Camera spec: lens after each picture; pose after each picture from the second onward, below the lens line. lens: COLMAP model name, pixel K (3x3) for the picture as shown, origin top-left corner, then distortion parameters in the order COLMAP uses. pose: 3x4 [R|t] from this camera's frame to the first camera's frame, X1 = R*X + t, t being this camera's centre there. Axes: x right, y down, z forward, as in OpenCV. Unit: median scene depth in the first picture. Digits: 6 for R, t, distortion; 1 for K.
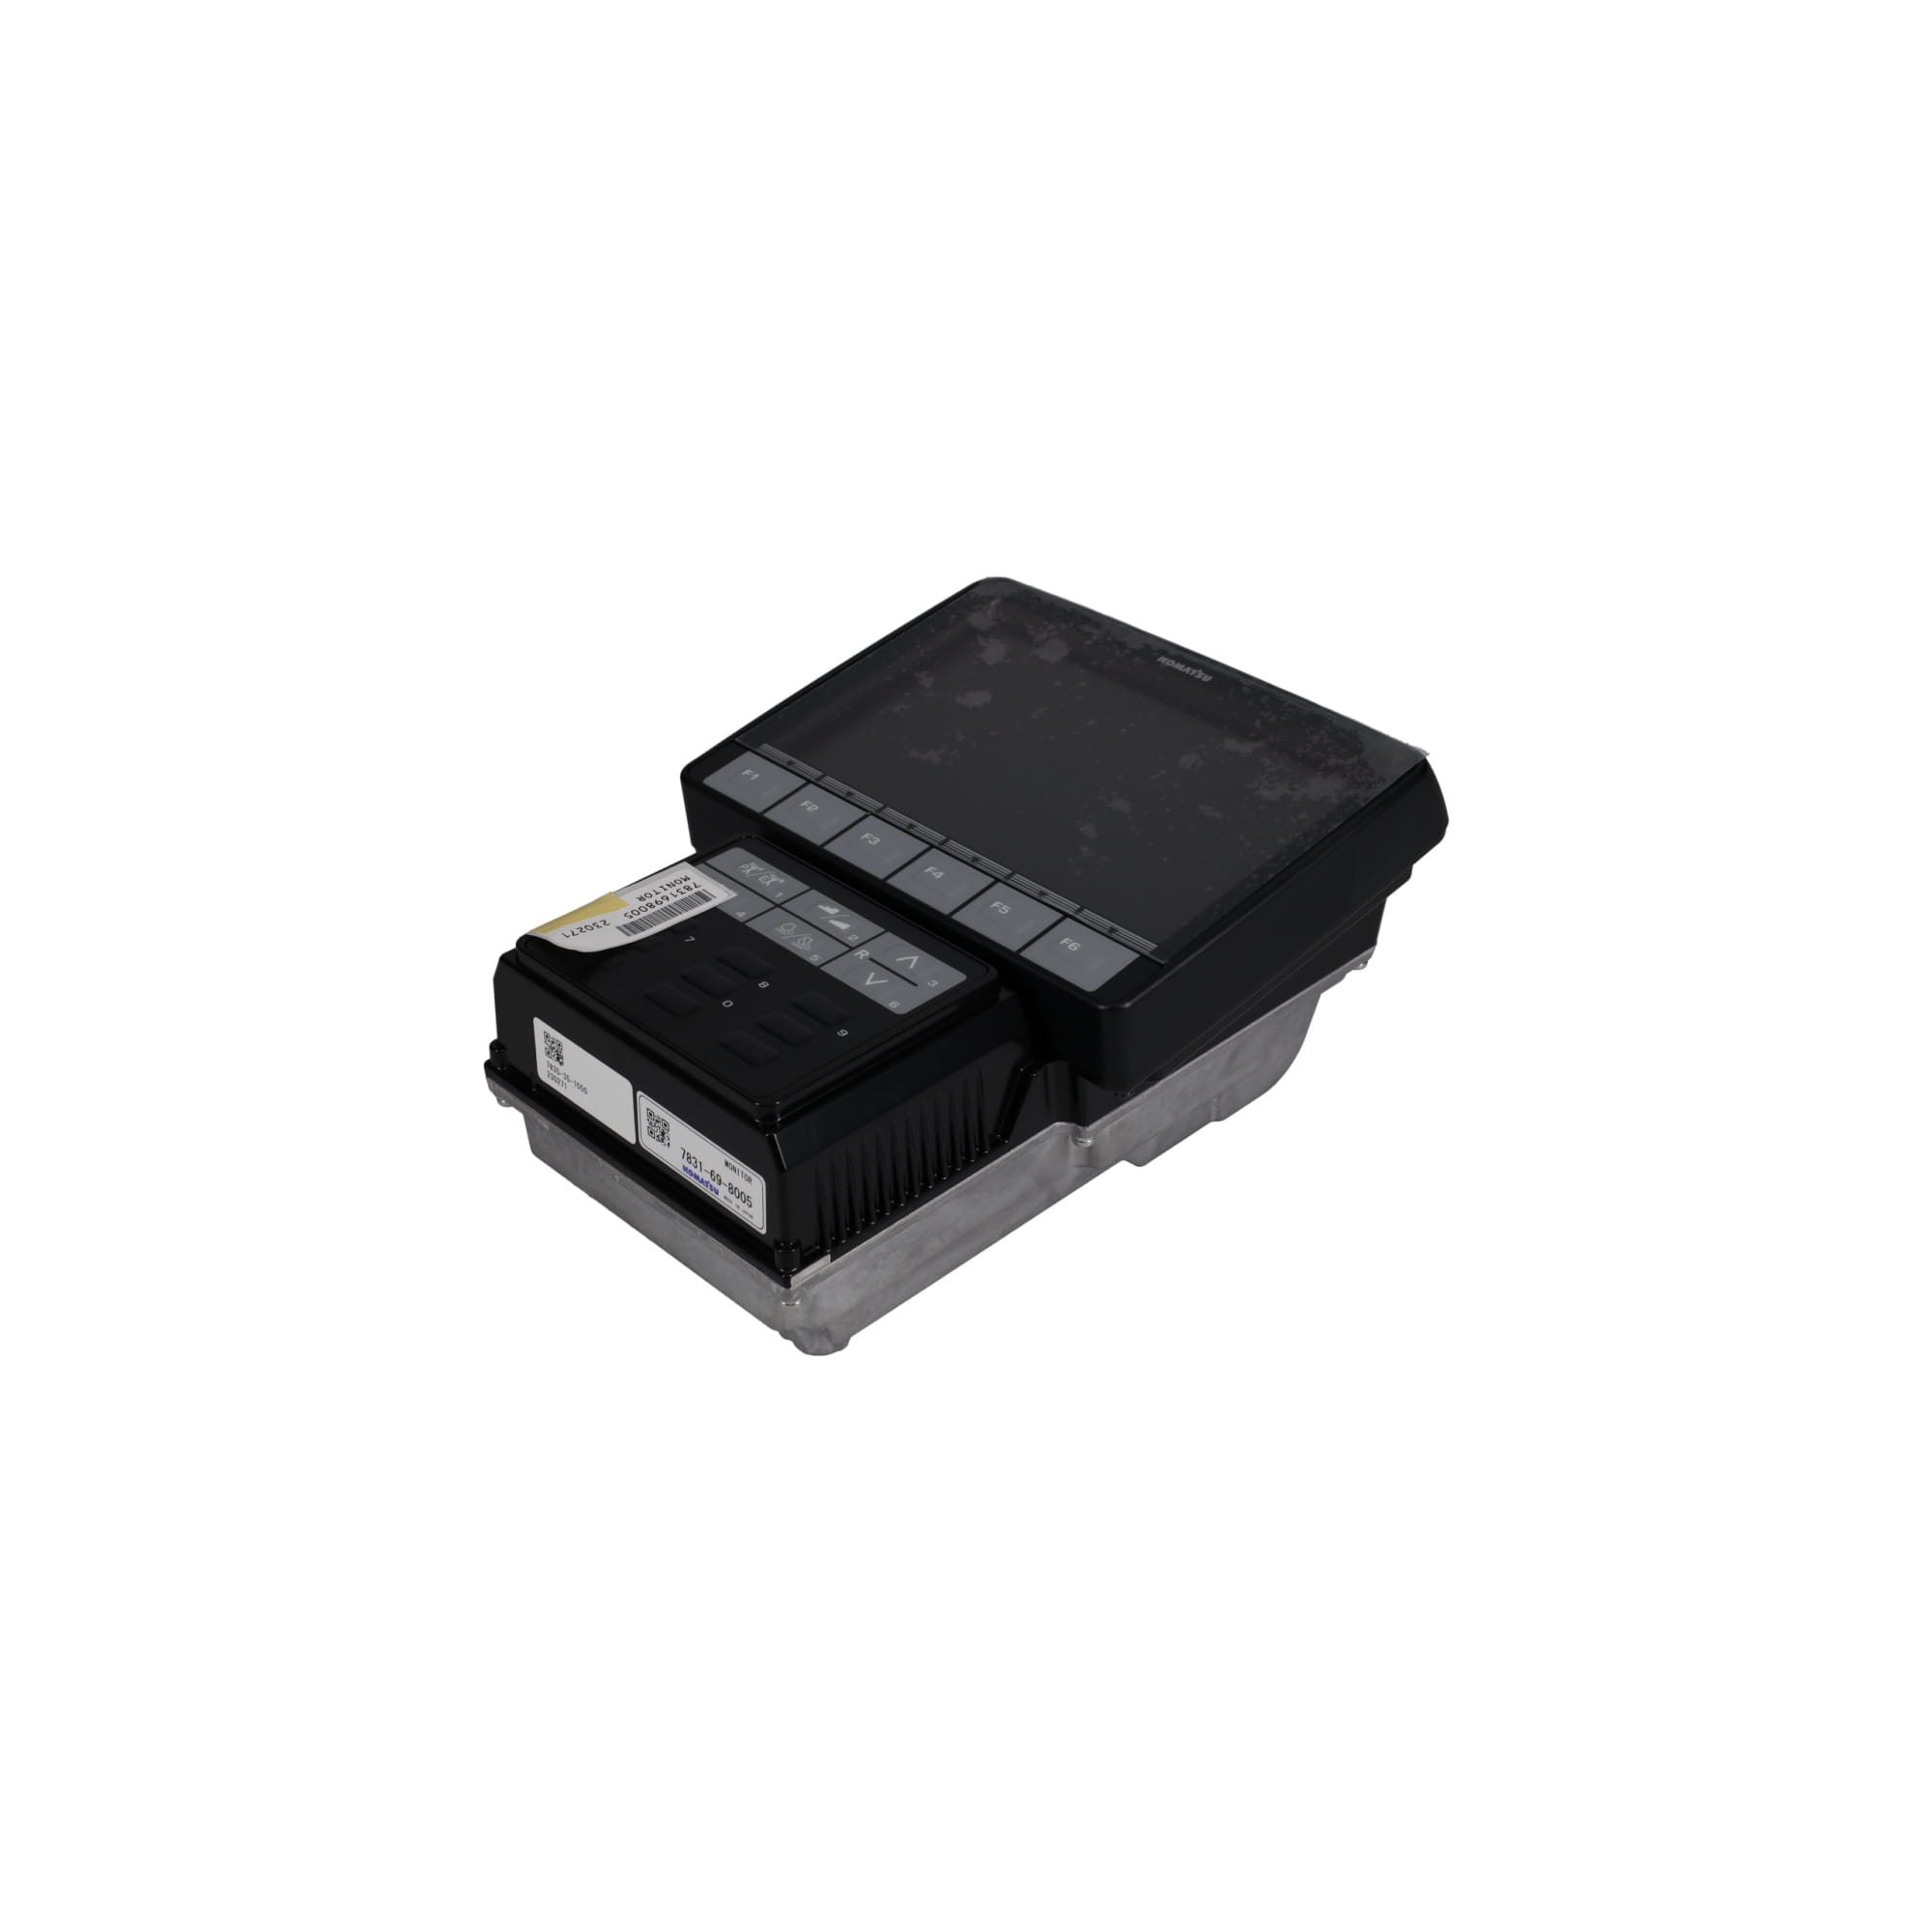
lens RADIAL K [[2548.7, 0, 956.5], [0, 2548.7, 963.9], [0, 0, 1]] dist [0.009112, 0.002546]
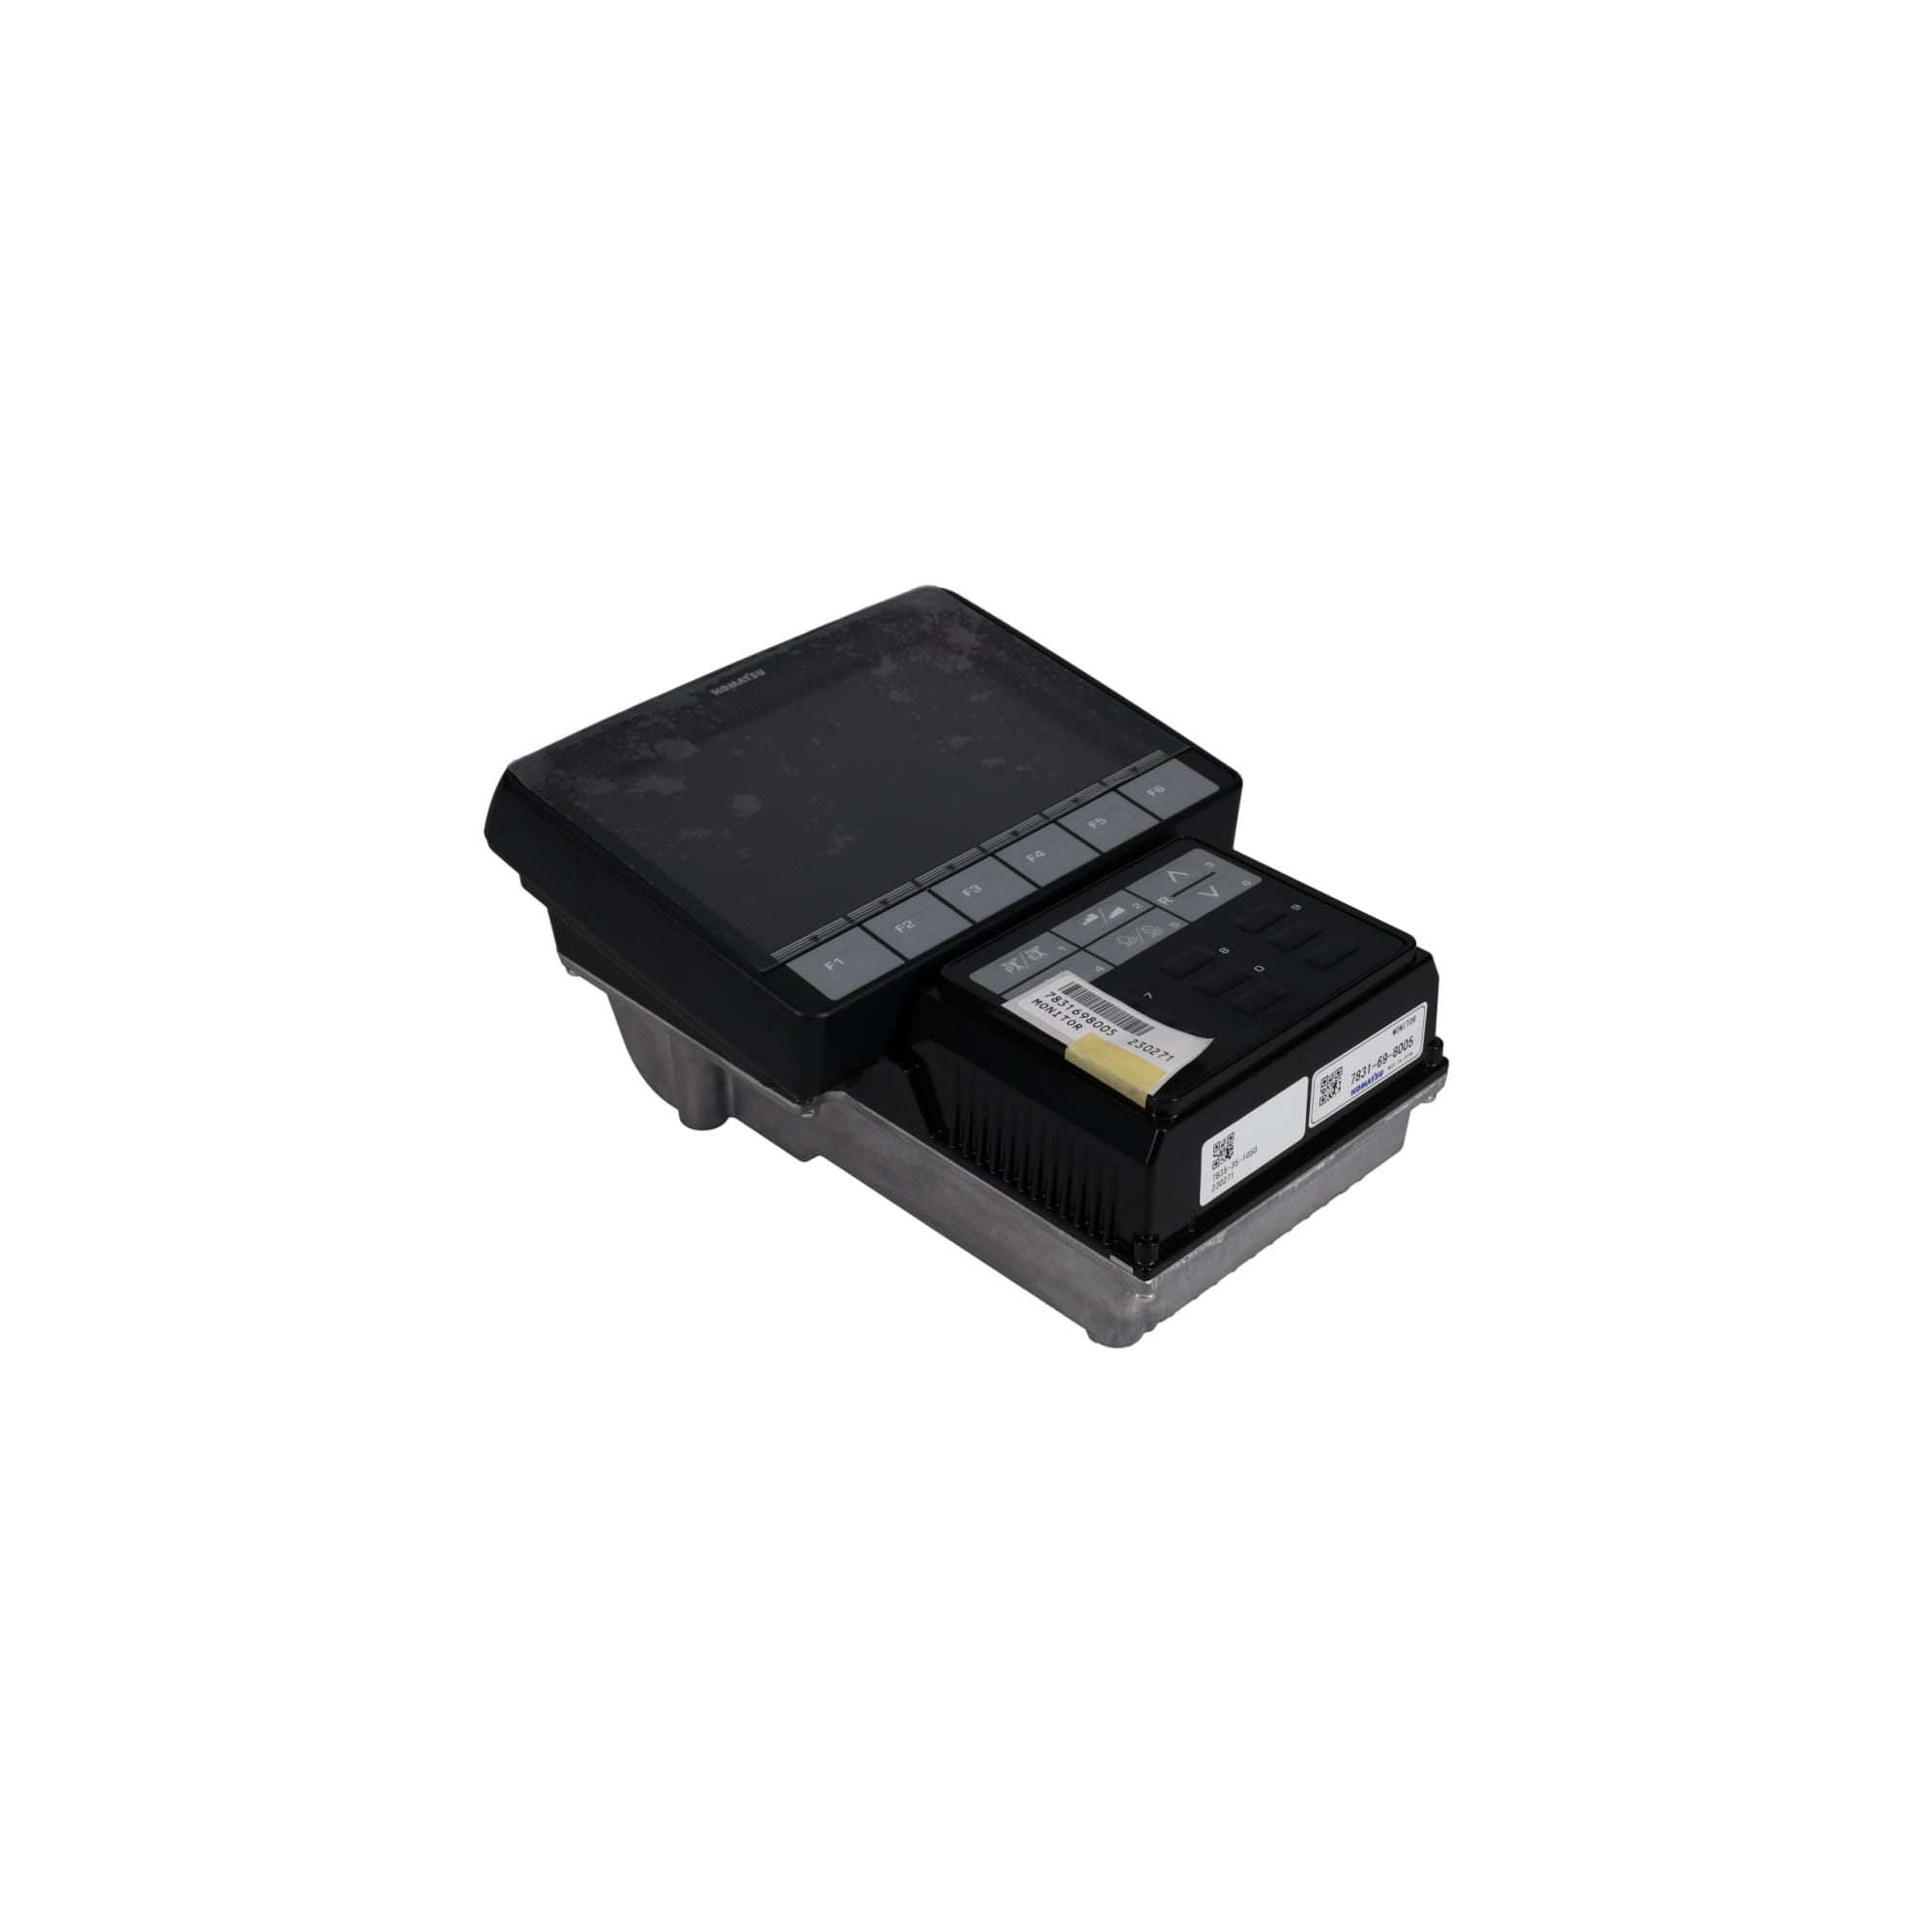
lens RADIAL K [[2548.7, 0, 956.5], [0, 2548.7, 963.9], [0, 0, 1]] dist [0.009112, 0.002546]
pose [[-0.009939, -0.548361, 0.836182, -0.890529], [0.558351, 0.690676, 0.459576, -0.495283], [-0.829545, 0.471451, 0.299314, 0.738898]]
